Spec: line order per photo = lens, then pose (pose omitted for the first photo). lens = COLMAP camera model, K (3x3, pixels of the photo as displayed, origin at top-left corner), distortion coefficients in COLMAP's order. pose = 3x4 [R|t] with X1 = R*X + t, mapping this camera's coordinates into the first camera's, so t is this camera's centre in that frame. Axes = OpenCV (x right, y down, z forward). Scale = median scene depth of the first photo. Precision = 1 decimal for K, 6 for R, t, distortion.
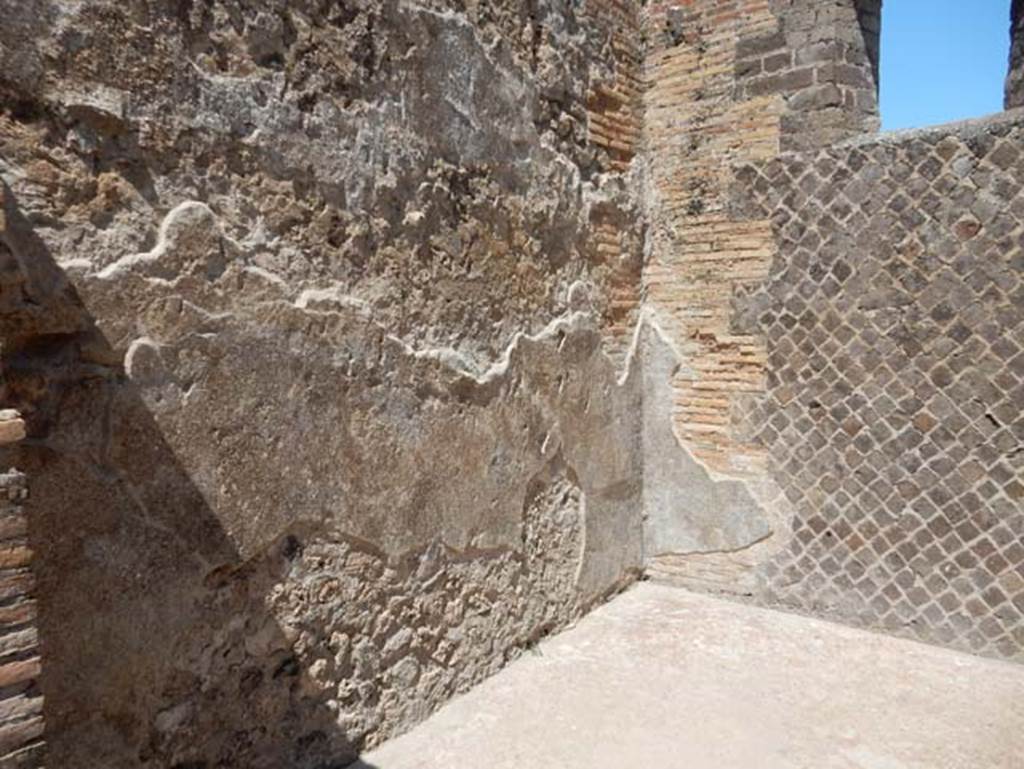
lens RADIAL K [[751.7, 0, 511.4], [0, 751.7, 389.0], [0, 0, 1]] dist [-0.013220, 0.014545]
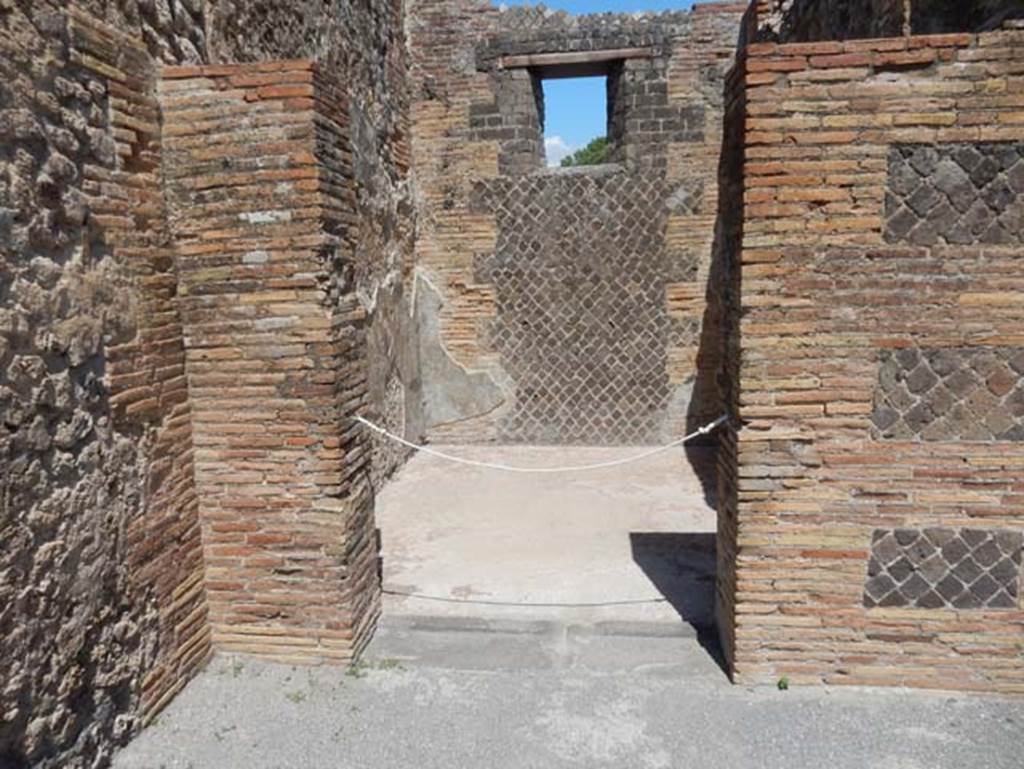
lens RADIAL K [[751.7, 0, 514.1], [0, 751.7, 386.9], [0, 0, 1]] dist [-0.013220, 0.014545]
pose [[0.859695, -0.082657, 0.504076, -0.513418], [0.059131, 0.996290, 0.062523, 0.058839], [-0.507374, -0.023944, 0.861393, -0.499215]]
